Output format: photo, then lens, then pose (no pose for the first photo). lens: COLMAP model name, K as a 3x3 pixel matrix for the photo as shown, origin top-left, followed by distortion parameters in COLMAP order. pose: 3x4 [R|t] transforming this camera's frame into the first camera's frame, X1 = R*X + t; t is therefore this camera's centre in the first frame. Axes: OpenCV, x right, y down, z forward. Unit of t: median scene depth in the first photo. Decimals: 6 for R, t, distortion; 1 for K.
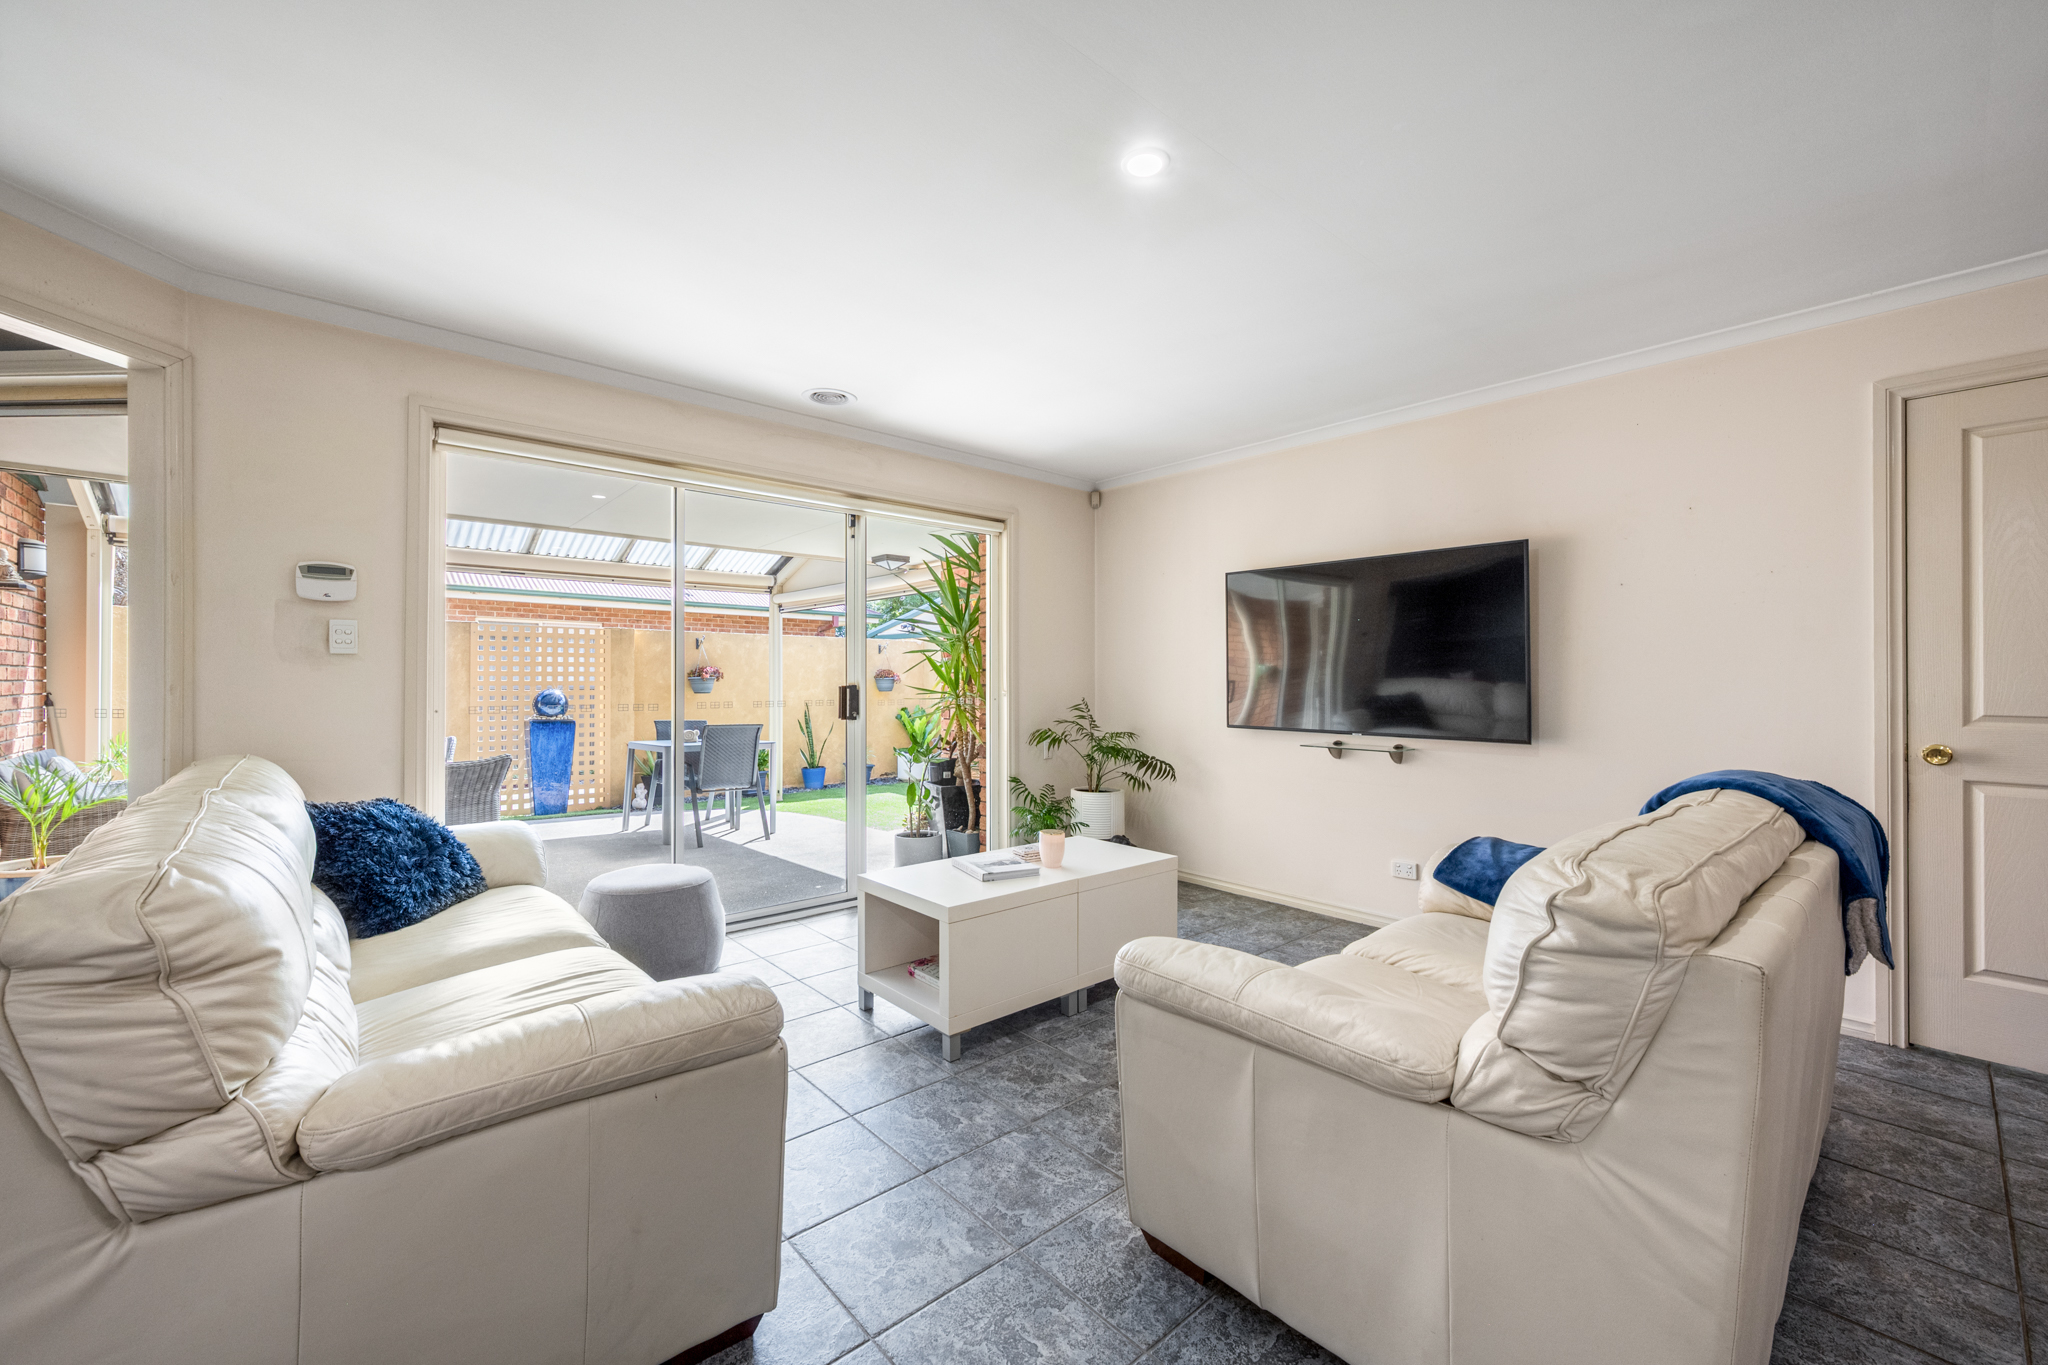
lens RADIAL K [[811.9, 0, 1027.7], [0, 811.9, 676.0], [0, 0, 1]] dist [-0.001364, -0.000703]
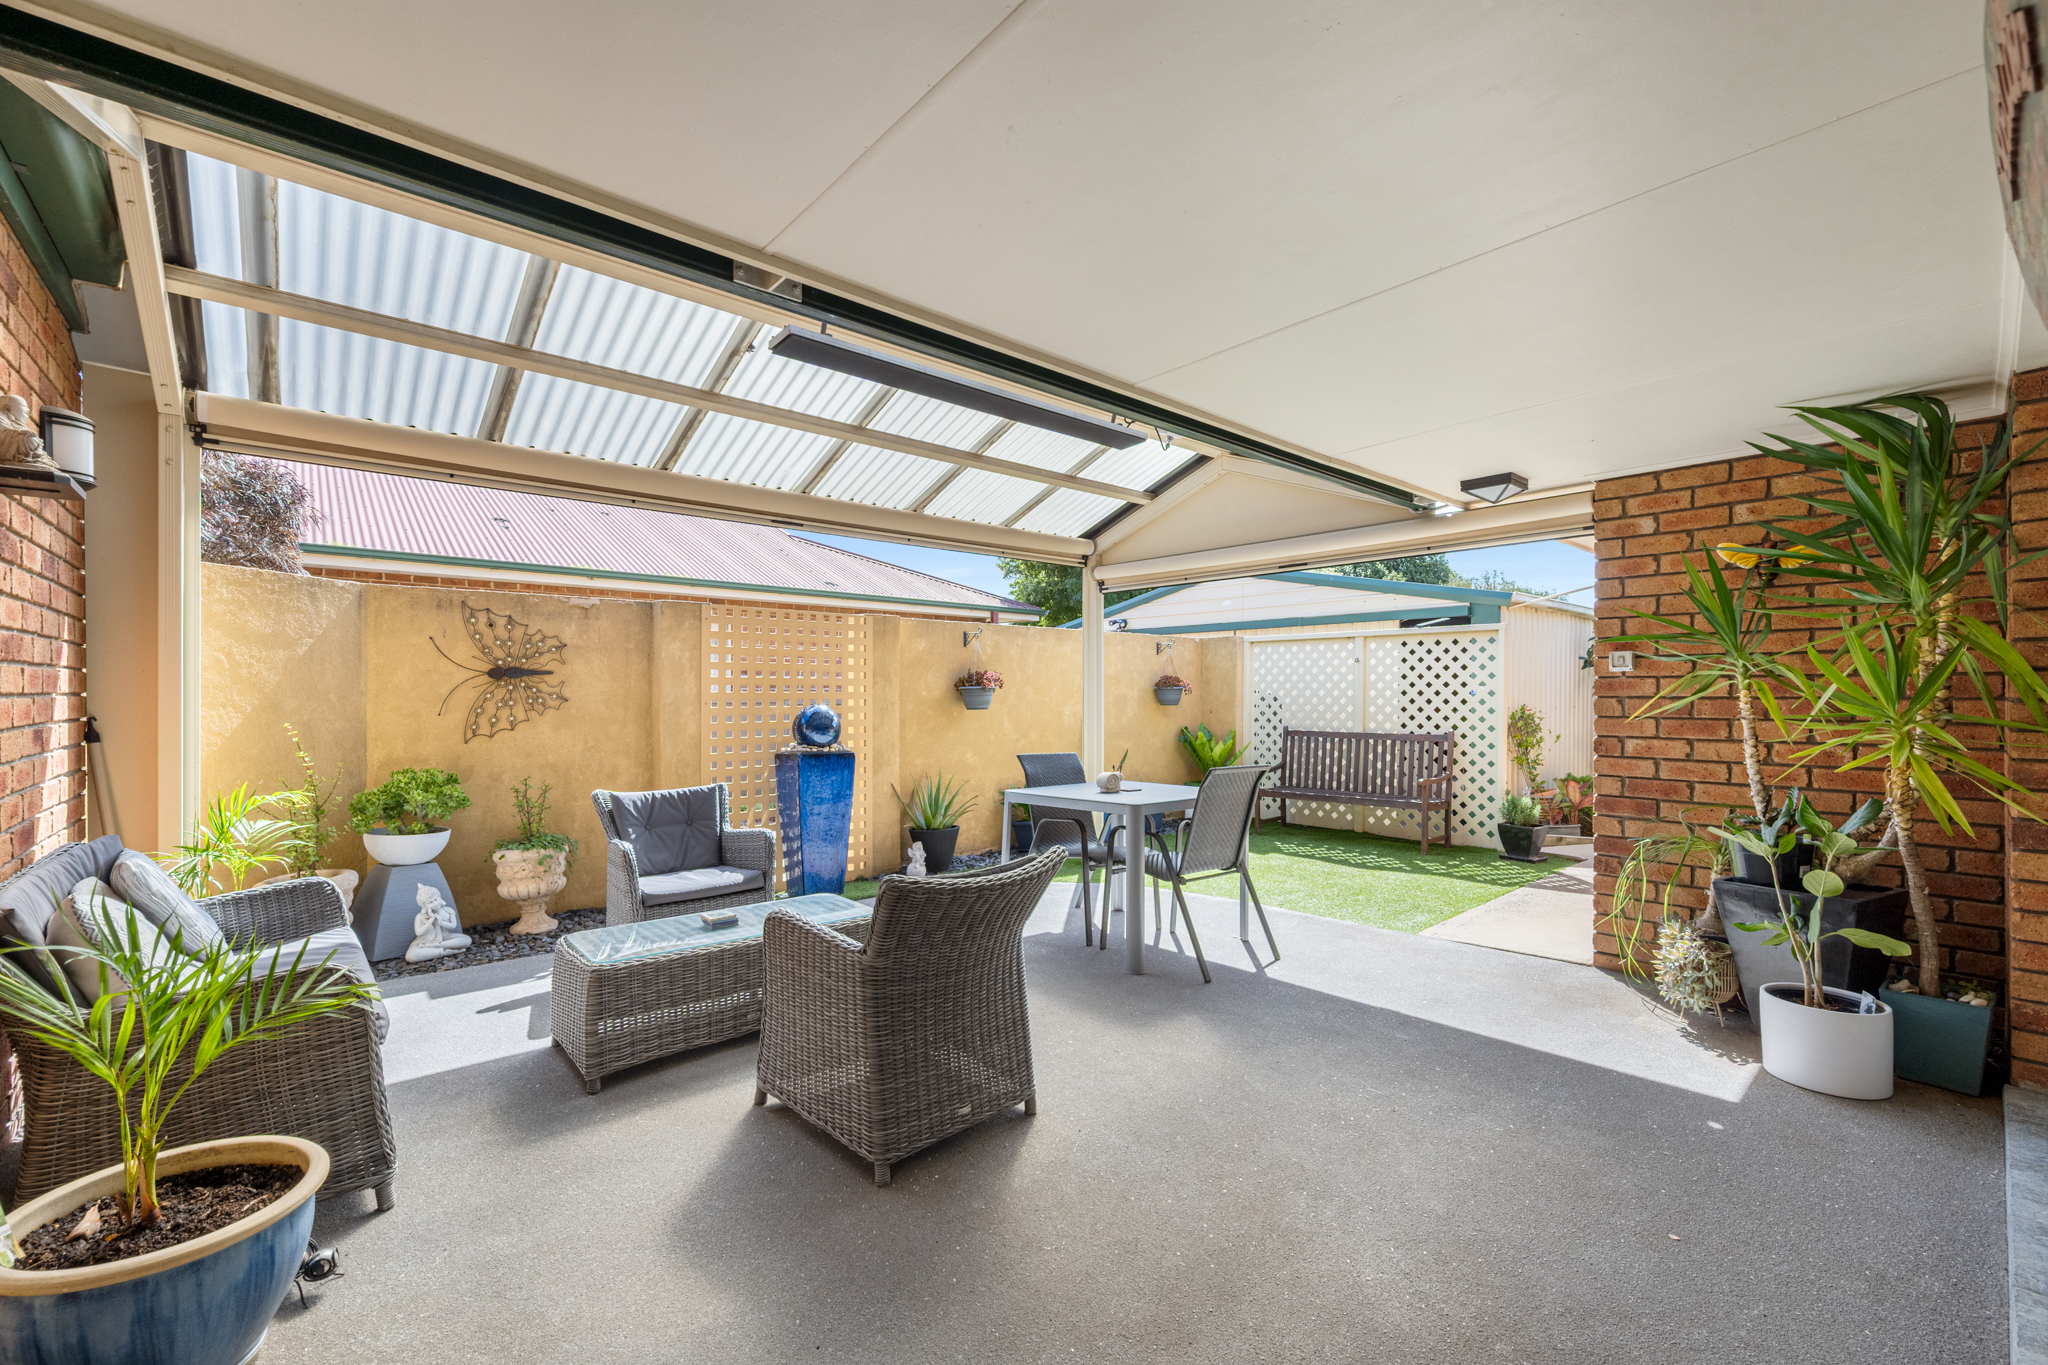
lens RADIAL K [[844.5, 0, 1021.9], [0, 844.5, 693.5], [0, 0, 1]] dist [0.001610, 0.000628]
pose [[0.999865, -0.001893, -0.016339, -0.575132], [0.002034, 0.999961, 0.008620, 0.001478], [0.016322, -0.008652, 0.999829, 0.441237]]
